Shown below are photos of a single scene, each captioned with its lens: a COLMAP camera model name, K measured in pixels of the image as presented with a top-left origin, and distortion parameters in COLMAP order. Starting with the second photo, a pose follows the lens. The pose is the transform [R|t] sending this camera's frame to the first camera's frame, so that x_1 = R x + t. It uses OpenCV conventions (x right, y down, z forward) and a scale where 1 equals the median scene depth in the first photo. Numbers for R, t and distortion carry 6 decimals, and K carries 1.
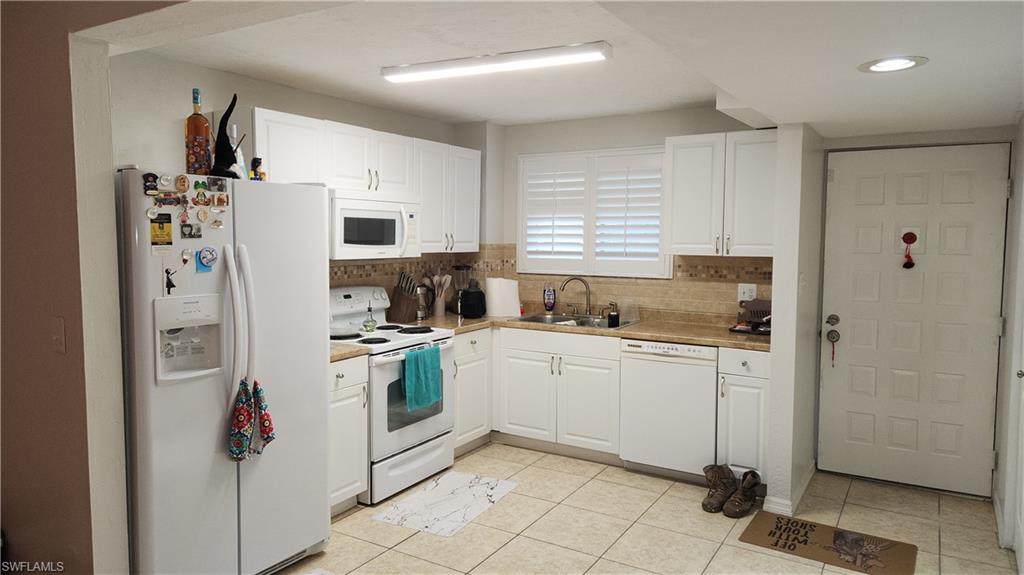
lens RADIAL K [[681.7, 0, 509.6], [0, 681.7, 280.6], [0, 0, 1]] dist [0.009426, -0.000036]
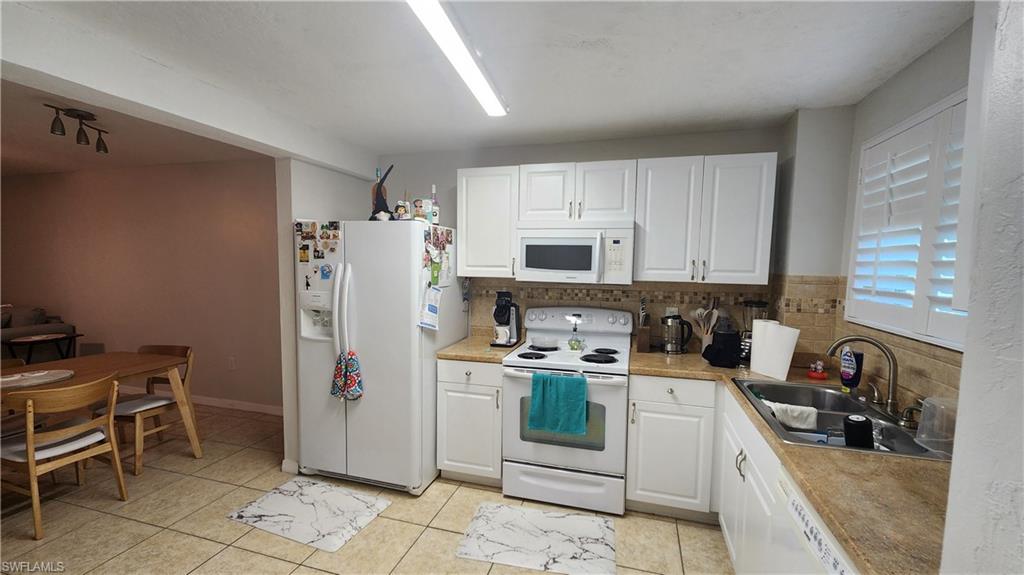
lens RADIAL K [[416.6, 0, 516.4], [0, 416.6, 294.3], [0, 0, 1]] dist [0.000862, -0.001276]
pose [[0.258281, 0.070822, -0.963470, 0.447249], [-0.080424, 0.995424, 0.051611, -0.044253], [0.962716, 0.064156, 0.262795, 0.800356]]
